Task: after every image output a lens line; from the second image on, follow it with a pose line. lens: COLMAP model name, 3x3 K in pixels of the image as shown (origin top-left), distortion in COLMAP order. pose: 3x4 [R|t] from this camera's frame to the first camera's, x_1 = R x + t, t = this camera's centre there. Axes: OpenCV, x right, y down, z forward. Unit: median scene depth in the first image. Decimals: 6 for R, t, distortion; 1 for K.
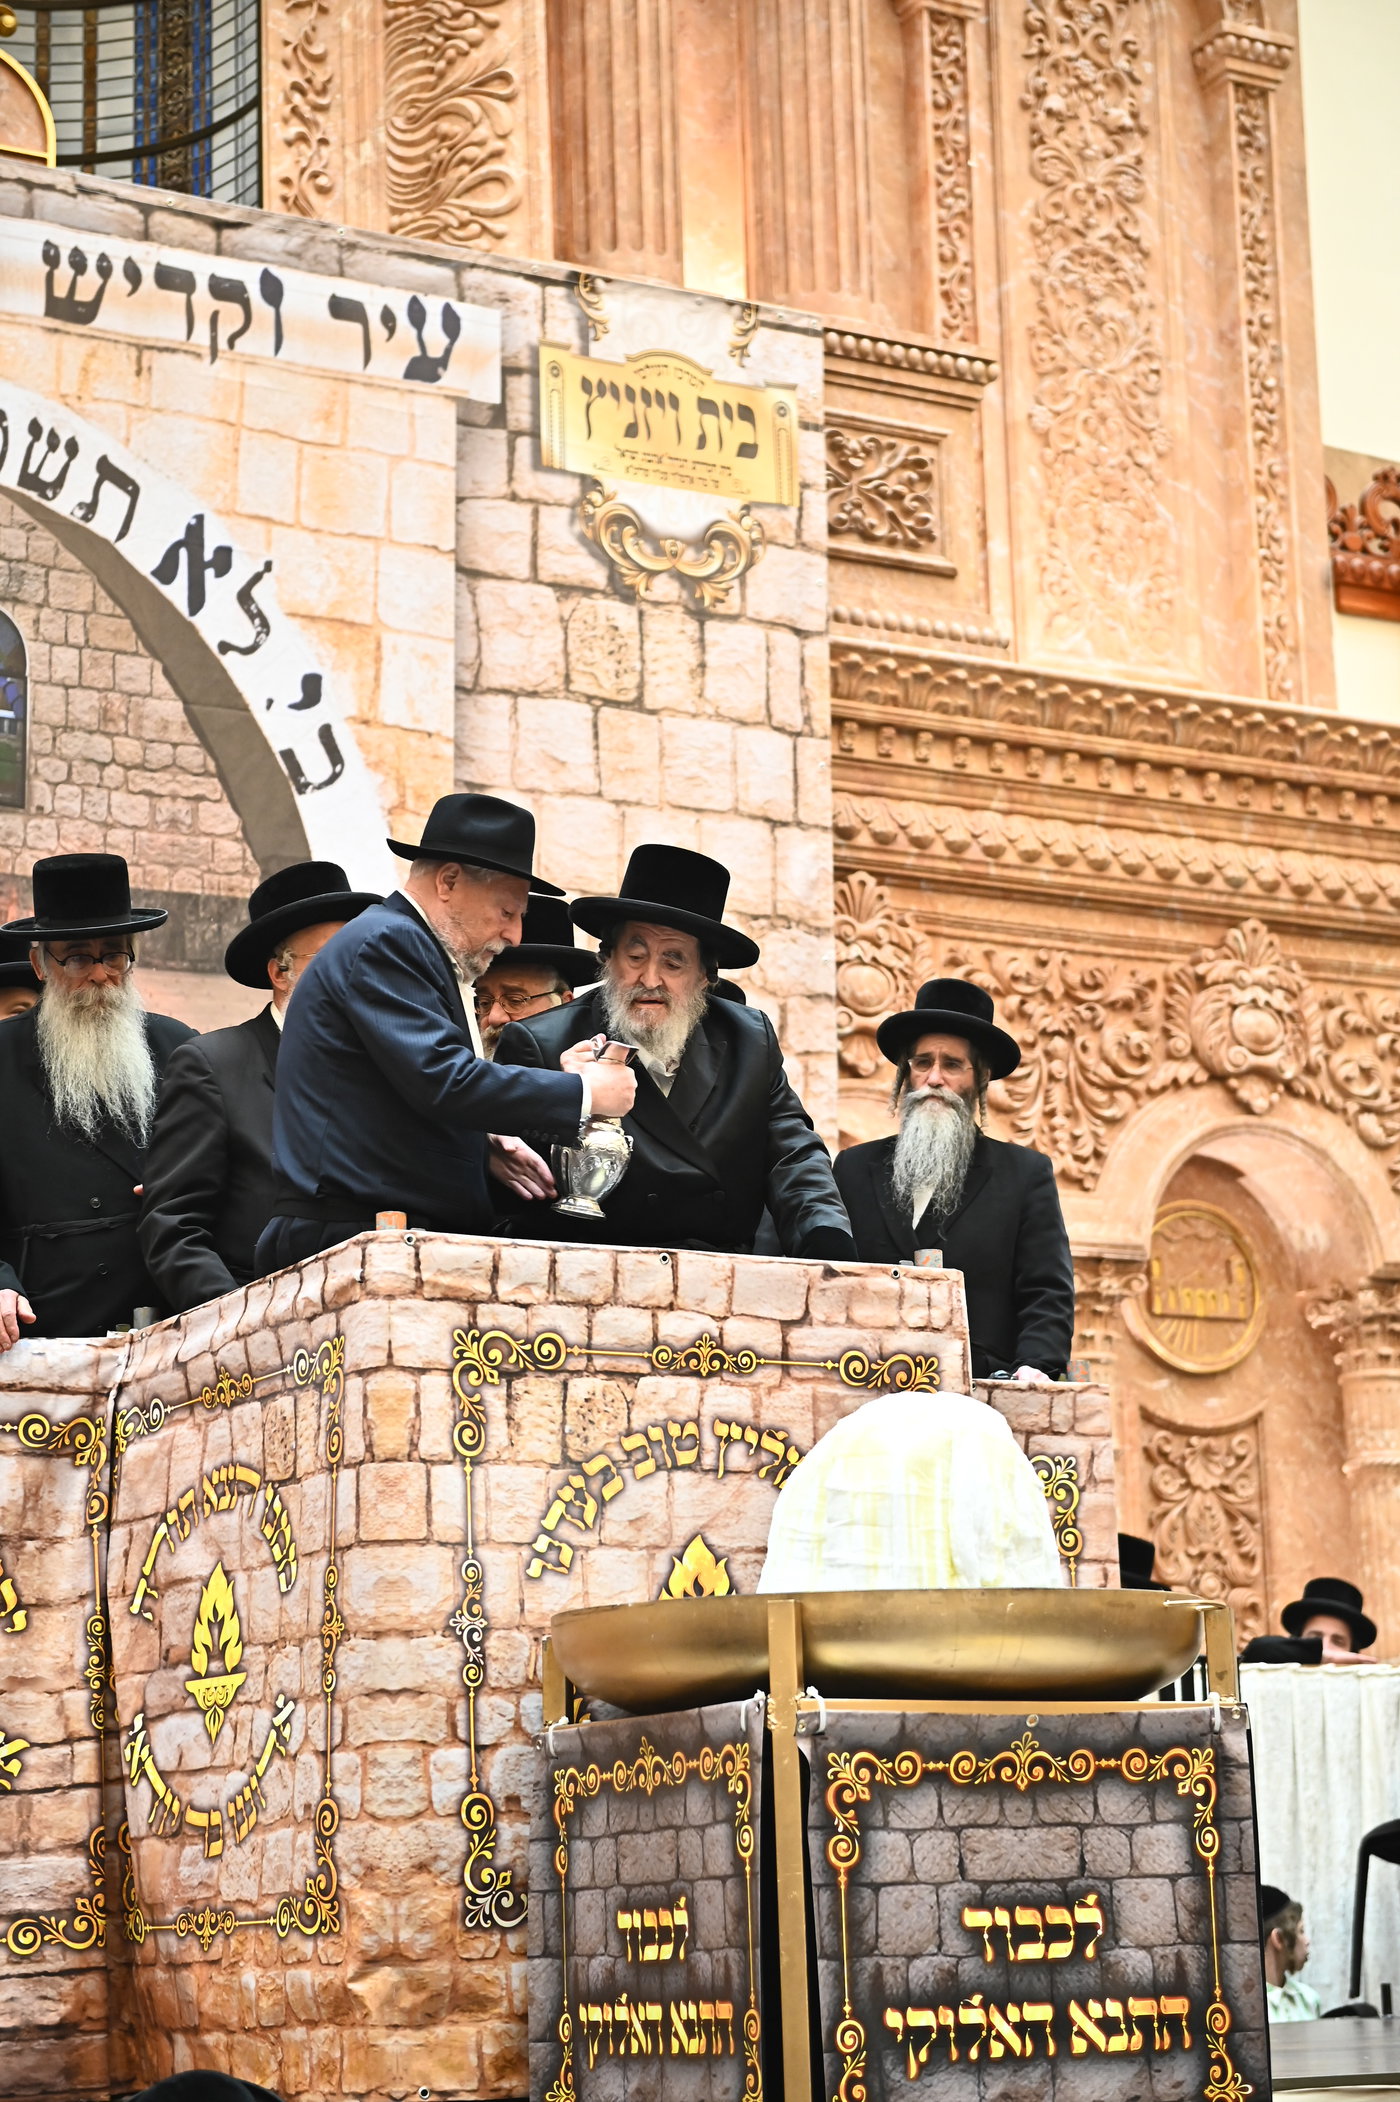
lens RADIAL K [[4112.8, 0, 702.9], [0, 4112.8, 1079.5], [0, 0, 1]] dist [0.101705, -0.265271]
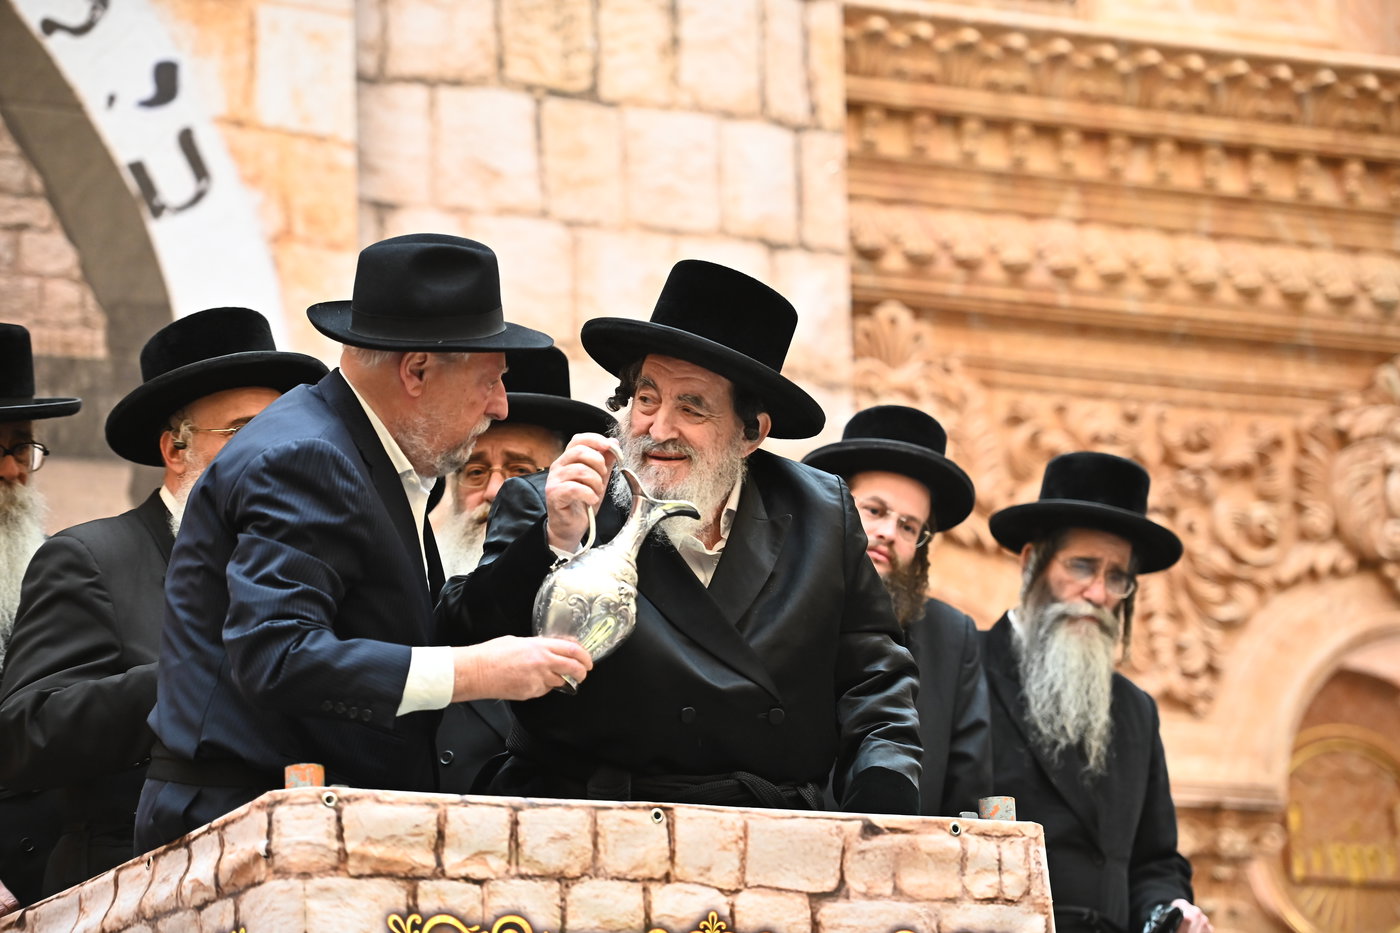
lens RADIAL K [[5538.8, 0, 702.7], [0, 5538.8, 487.3], [0, 0, 1]] dist [0.575478, 6.397508]
pose [[0.999726, -0.022658, 0.005814, -0.003564], [0.022749, 0.999613, -0.015983, -0.001032], [-0.005450, 0.016111, 0.999855, -0.031399]]
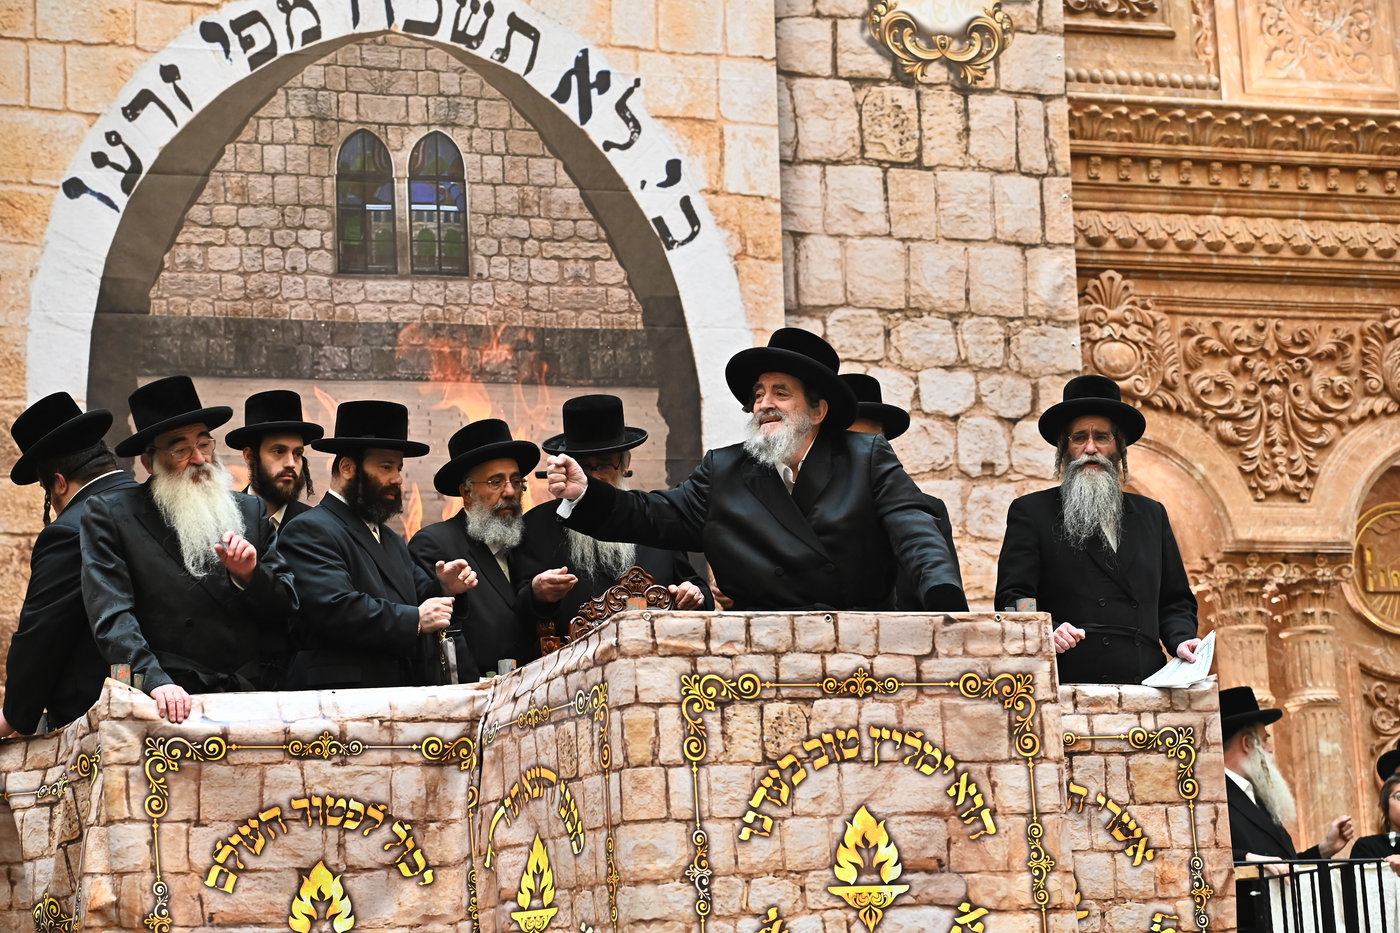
lens RADIAL K [[3608.0, 0, 700.0], [0, 3608.0, 466.5], [0, 0, 1]] dist [0.058129, 0.016182]
pose [[0.985061, -0.053963, -0.163530, 0.102820], [0.059814, 0.997726, 0.031064, -0.034283], [0.161481, -0.040382, 0.986049, -0.174087]]
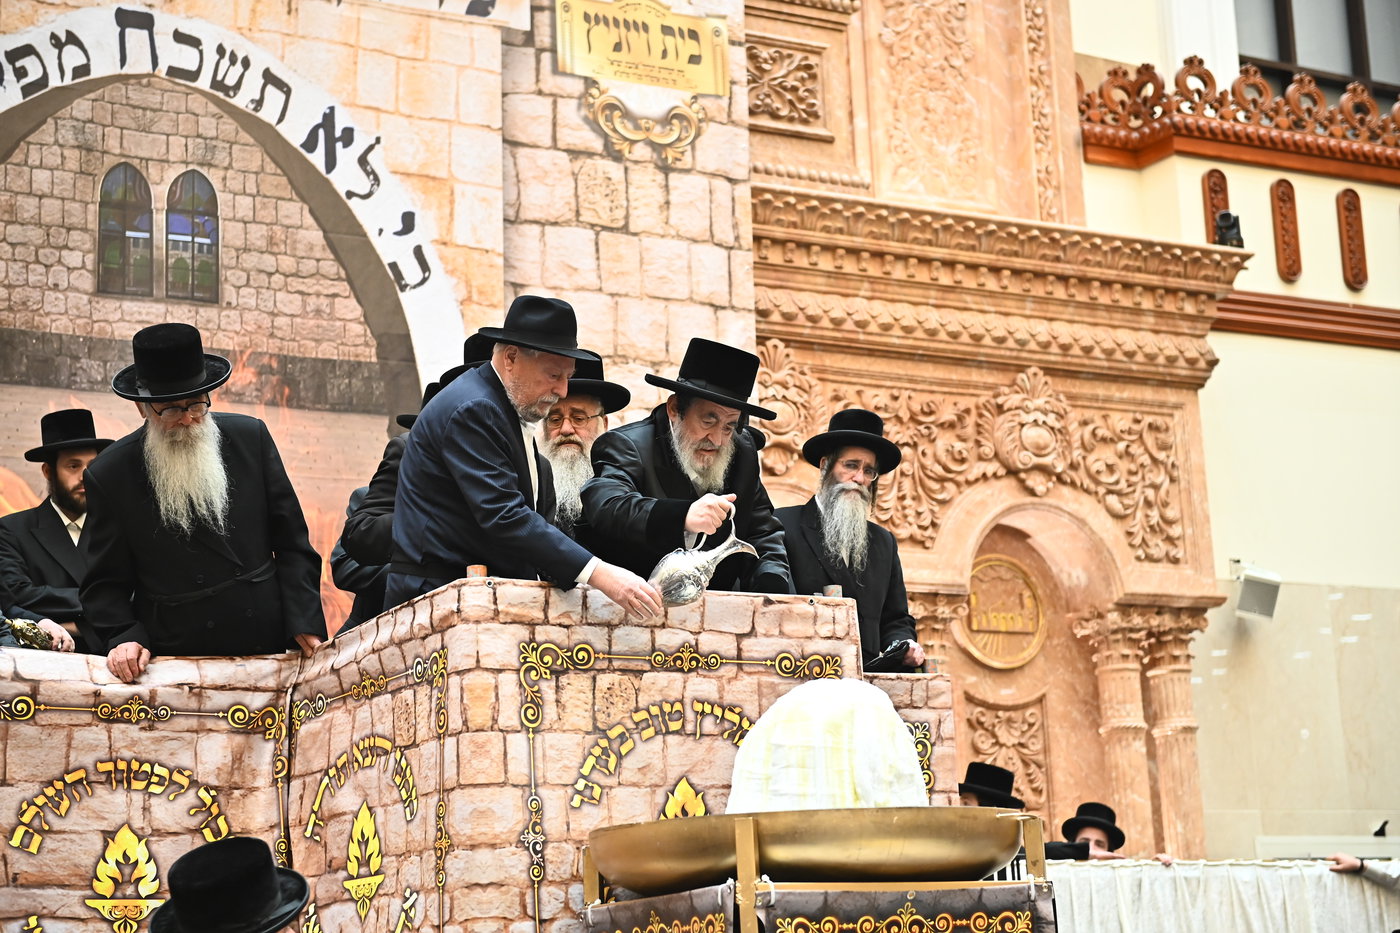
lens RADIAL K [[2739.2, 0, 699.3], [0, 2739.2, 481.9], [0, 0, 1]] dist [0.101705, -0.265271]
pose [[0.999744, -0.015768, 0.016240, -0.006537], [0.015784, 0.999875, -0.000892, 0.002420], [-0.016224, 0.001148, 0.999868, -0.001075]]
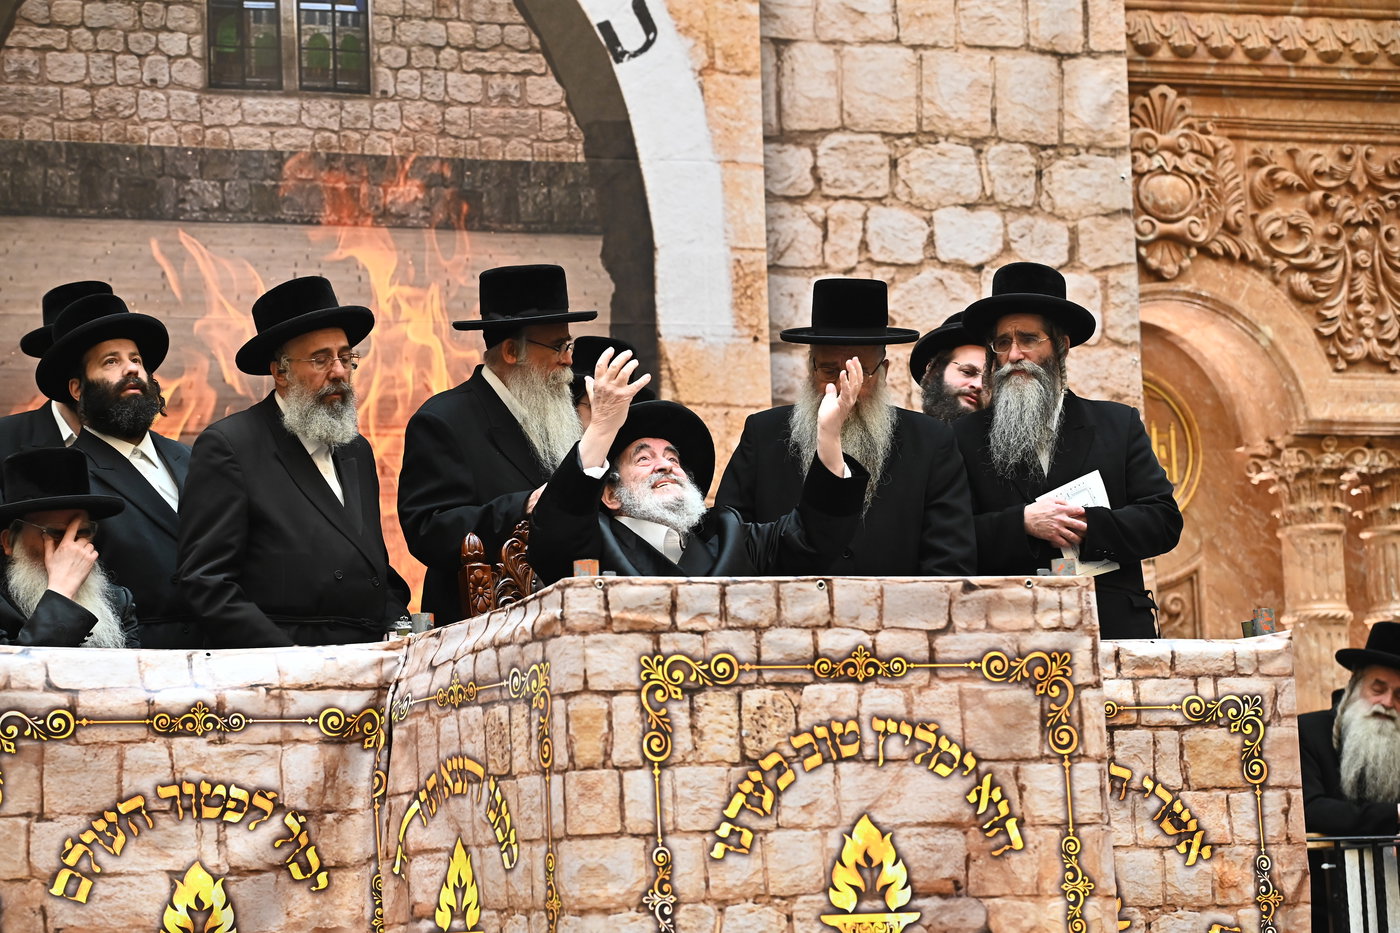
lens RADIAL K [[4379.8, 0, 683.3], [0, 4379.8, 502.4], [0, 0, 1]] dist [0.115707, 3.224410]
pose [[0.987705, -0.030559, -0.153316, 0.094623], [0.047091, 0.993316, 0.105385, -0.074824], [0.149071, -0.111309, 0.982542, -0.158519]]
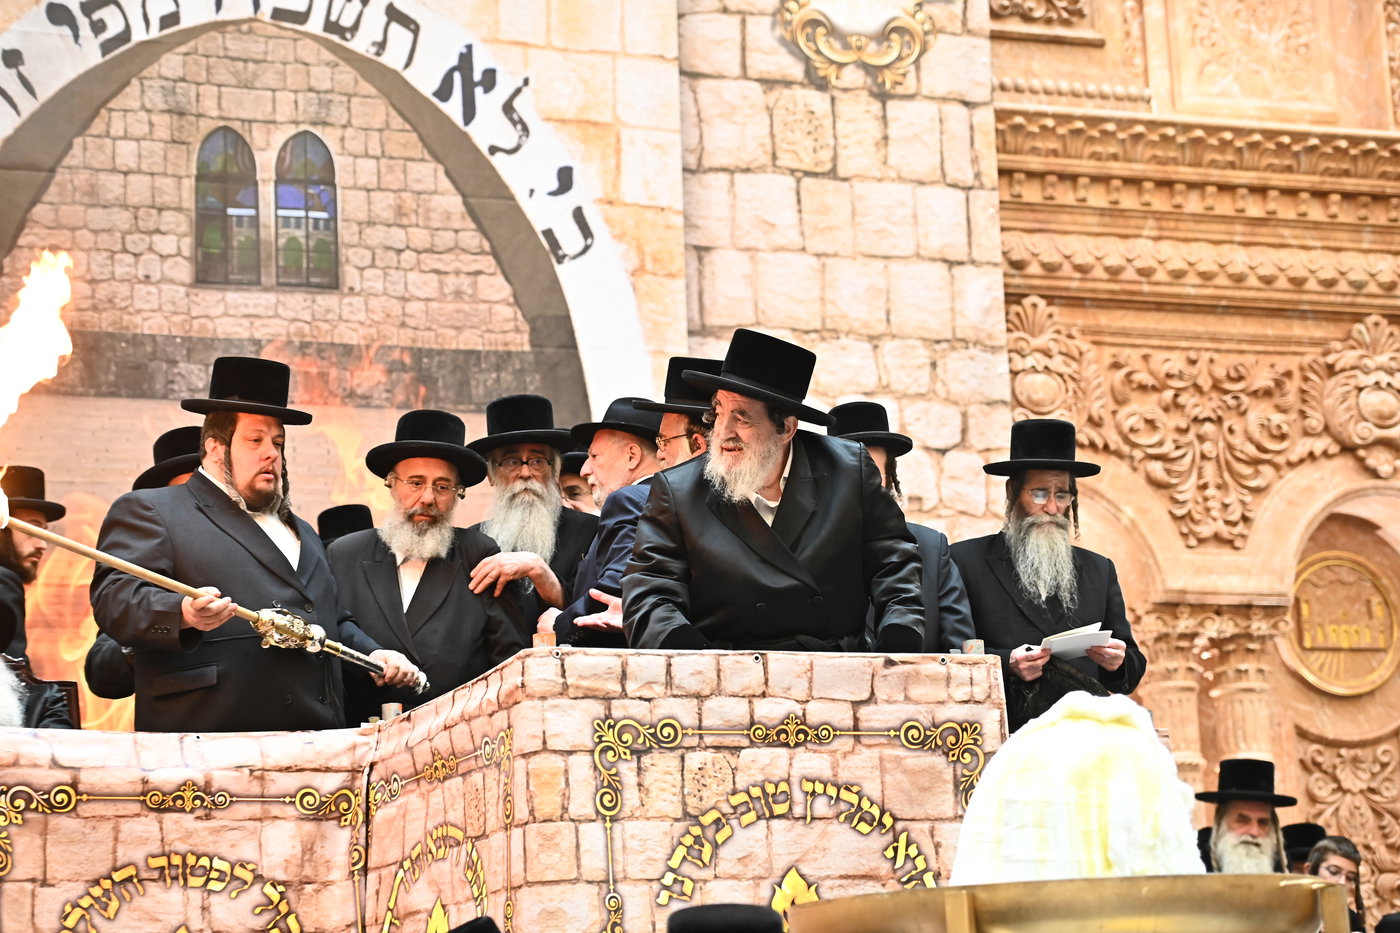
lens RADIAL K [[3762.5, 0, 704.3], [0, 3762.5, 485.0], [0, 0, 1]] dist [0.080399, 0.639151]
pose [[0.992099, -0.043809, -0.117556, 0.076416], [0.046579, 0.998696, 0.020914, -0.024438], [0.116487, -0.026225, 0.992846, -0.124944]]
